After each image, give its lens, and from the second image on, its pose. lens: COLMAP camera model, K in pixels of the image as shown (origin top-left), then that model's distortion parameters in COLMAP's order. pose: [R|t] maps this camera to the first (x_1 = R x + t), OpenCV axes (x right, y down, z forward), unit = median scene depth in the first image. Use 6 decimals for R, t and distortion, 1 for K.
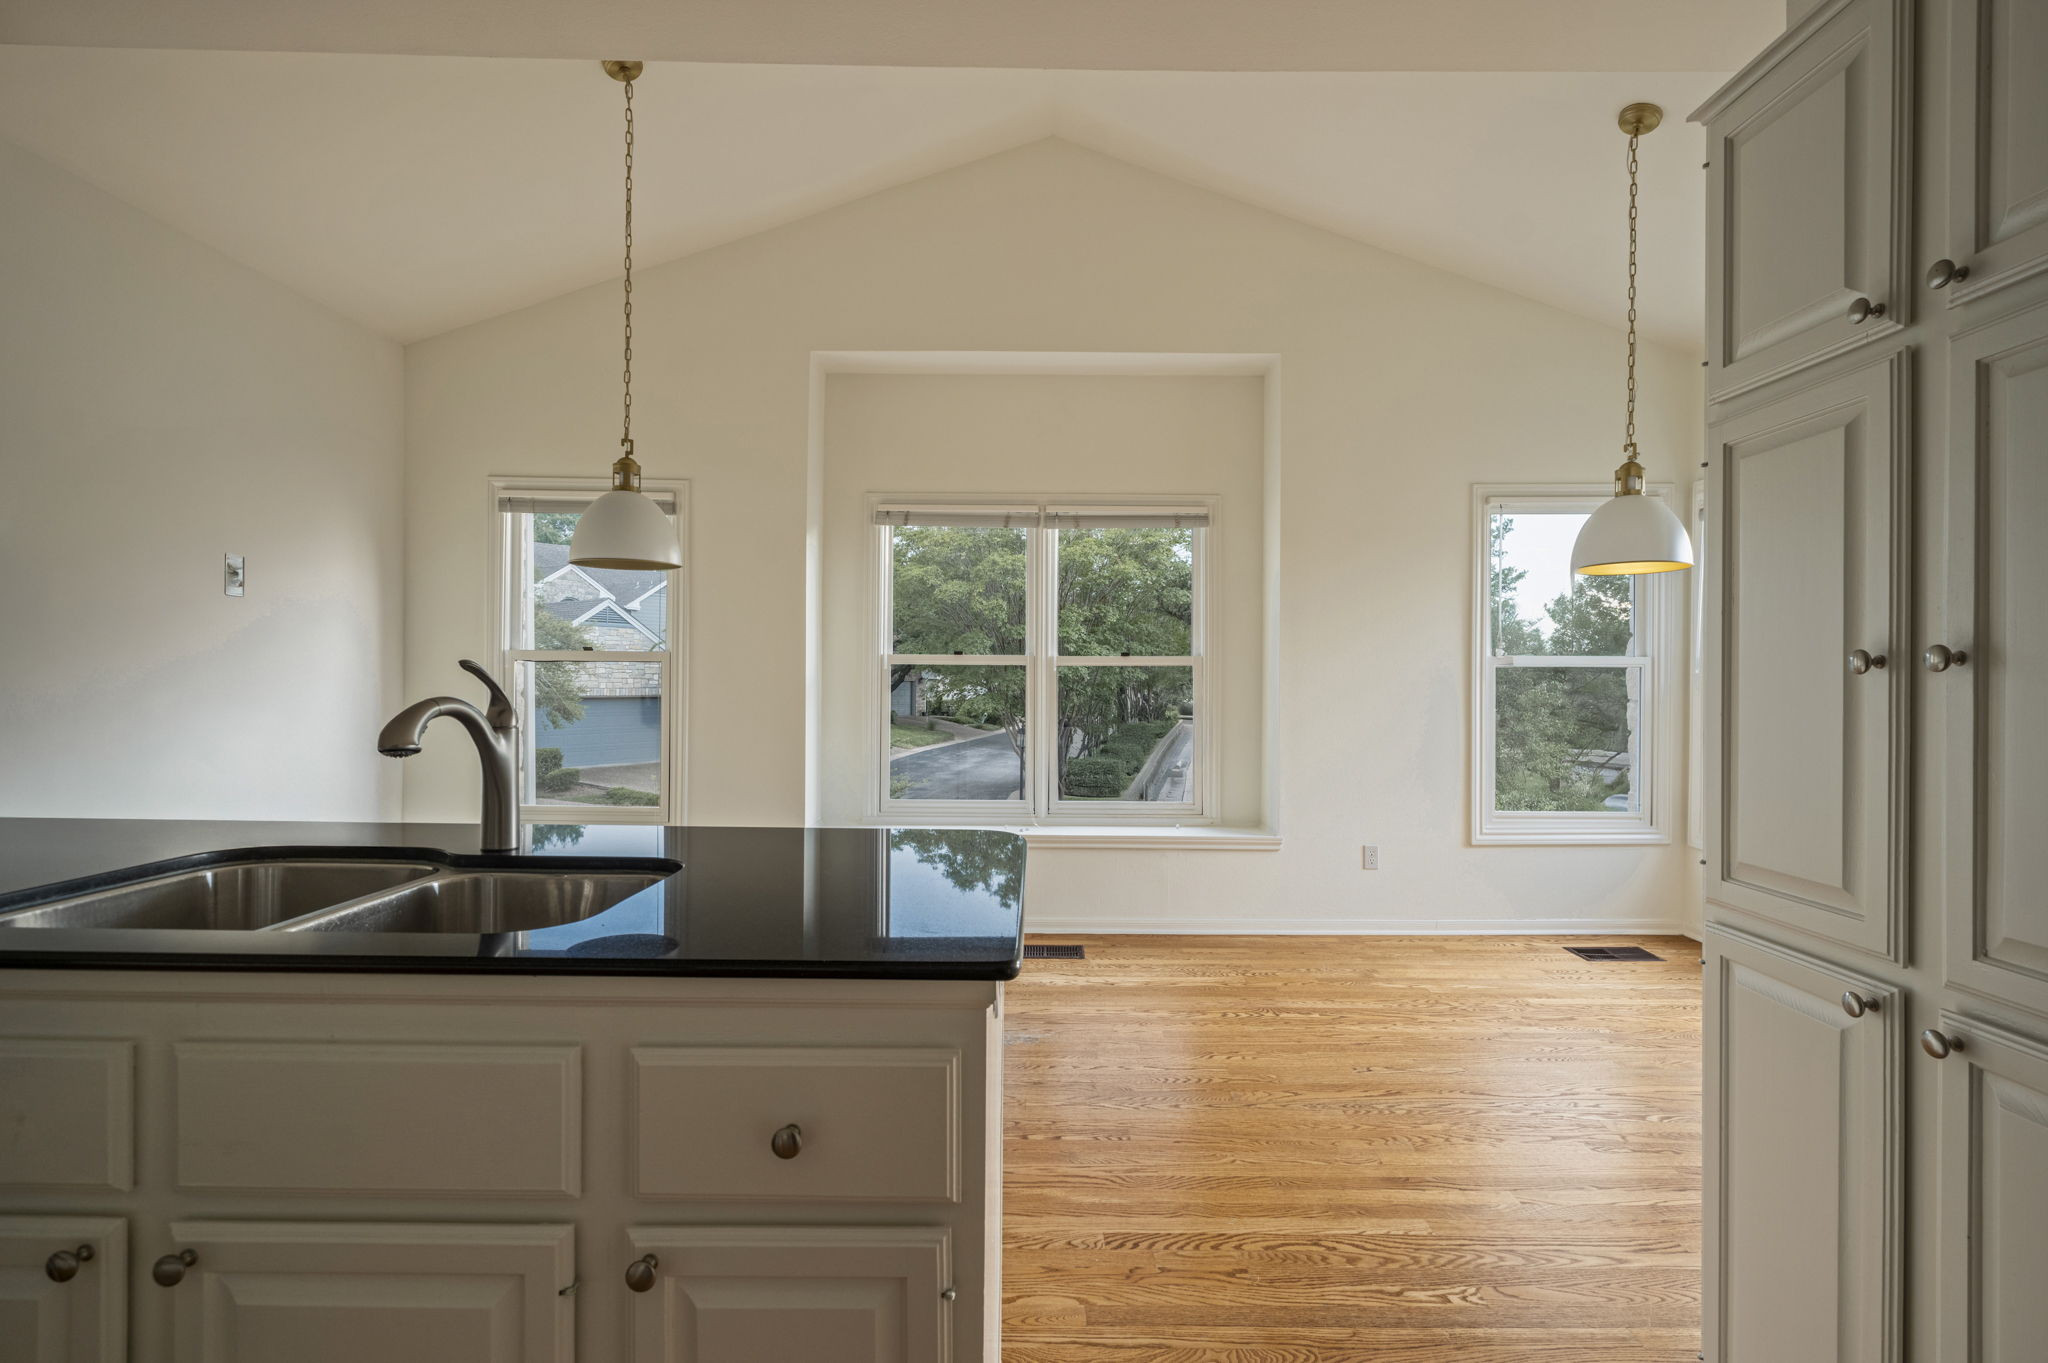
lens RADIAL K [[941.1, 0, 1037.7], [0, 941.1, 681.3], [0, 0, 1]] dist [-0.001976, 0.001237]
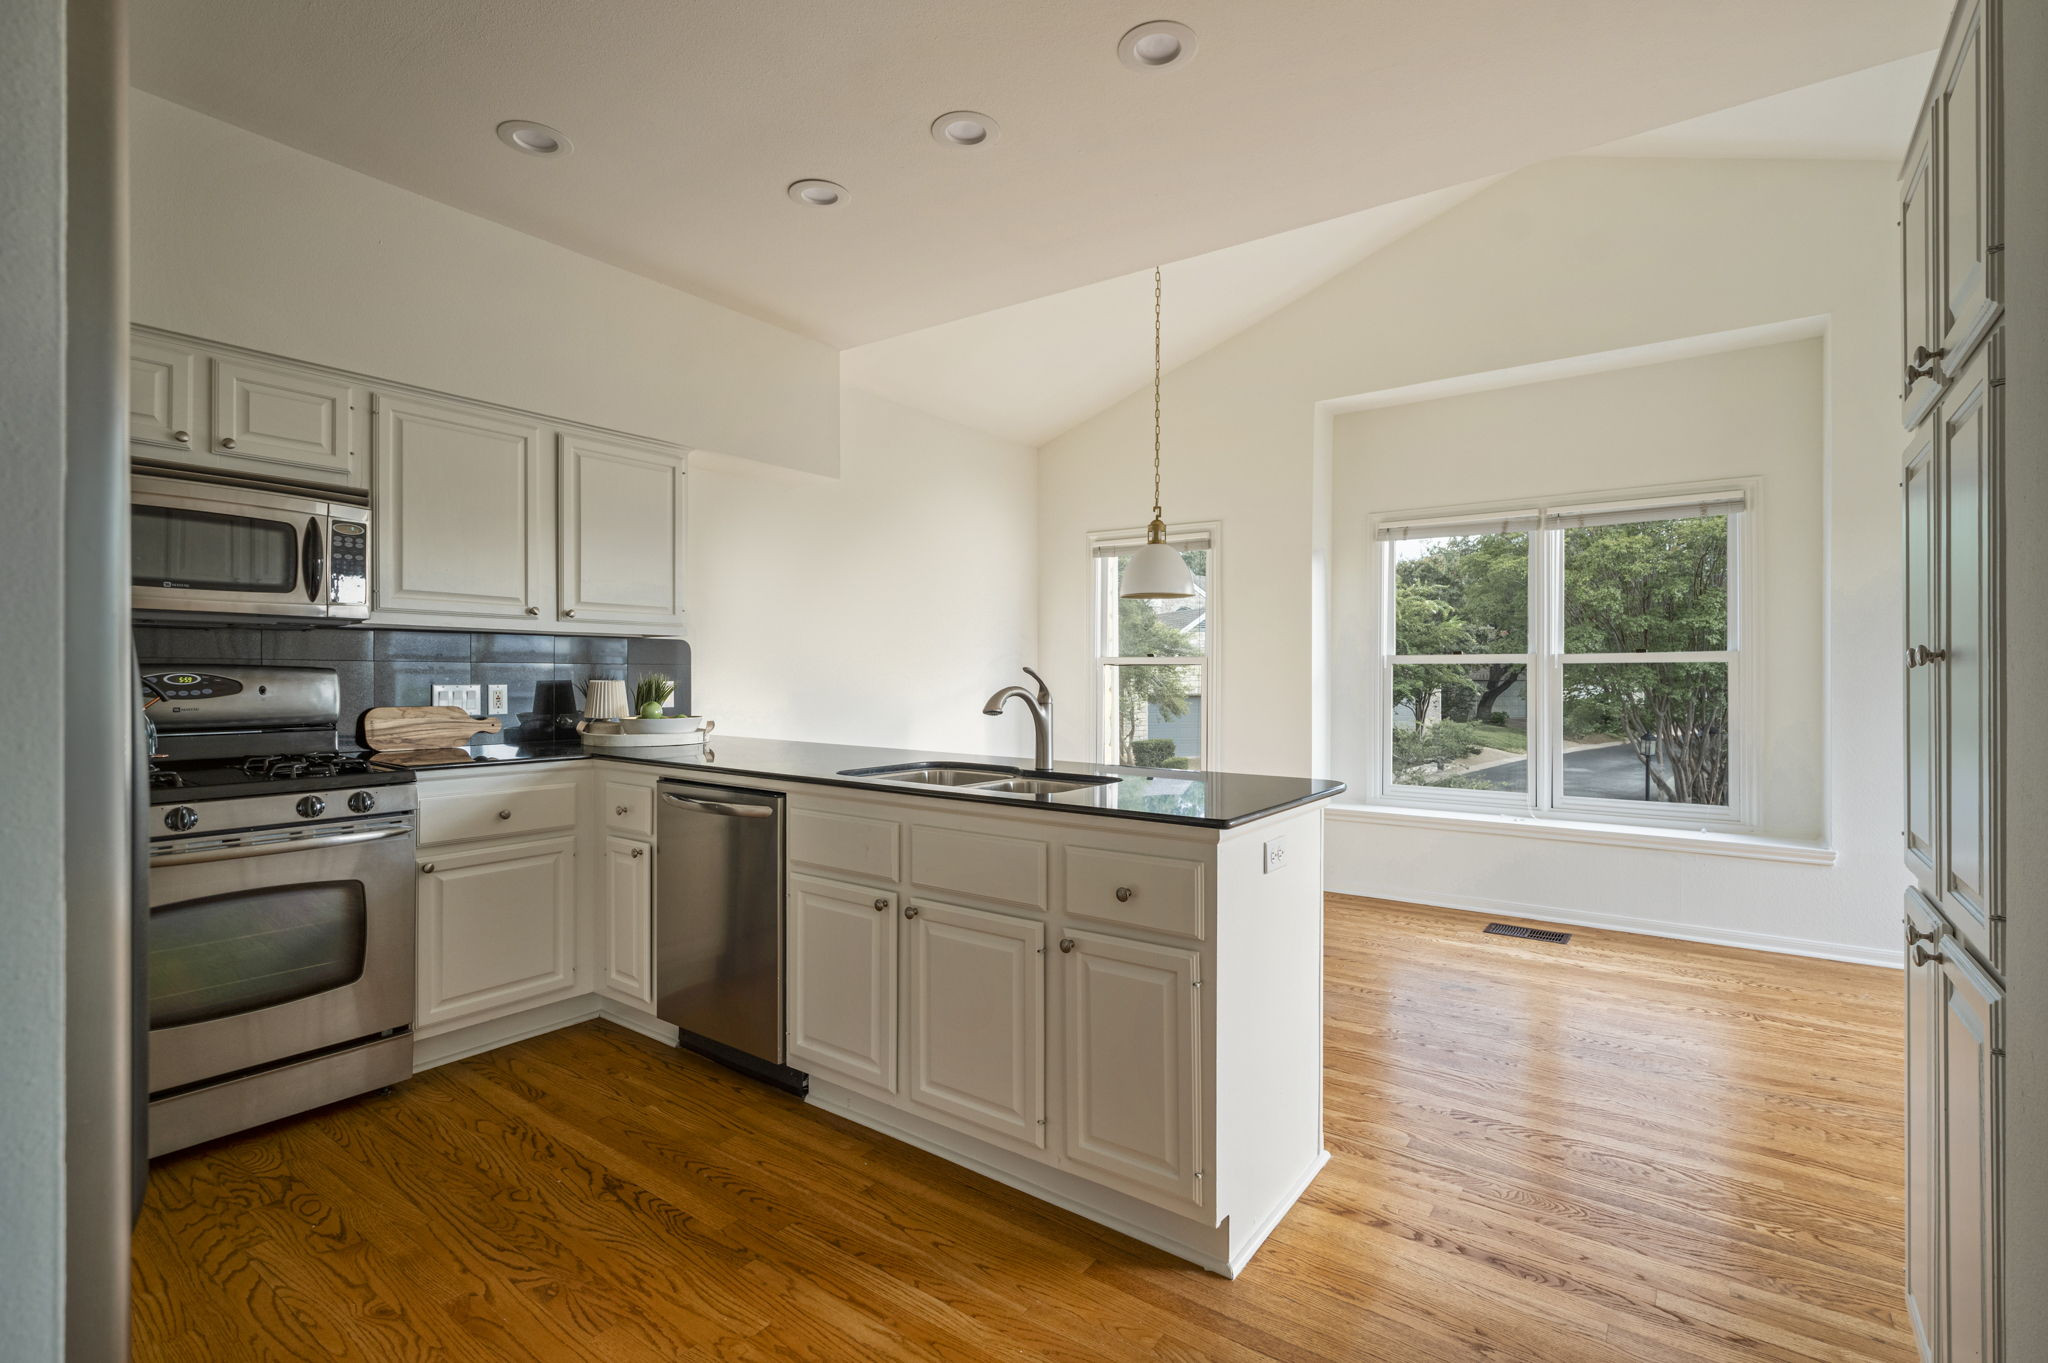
lens RADIAL K [[941.1, 0, 1043.5], [0, 941.1, 679.9], [0, 0, 1]] dist [-0.001976, 0.001237]
pose [[0.815802, -0.003235, -0.578322, 0.287541], [0.002596, 0.999995, -0.001933, 0.003179], [0.578325, 0.000076, 0.815806, -0.294374]]
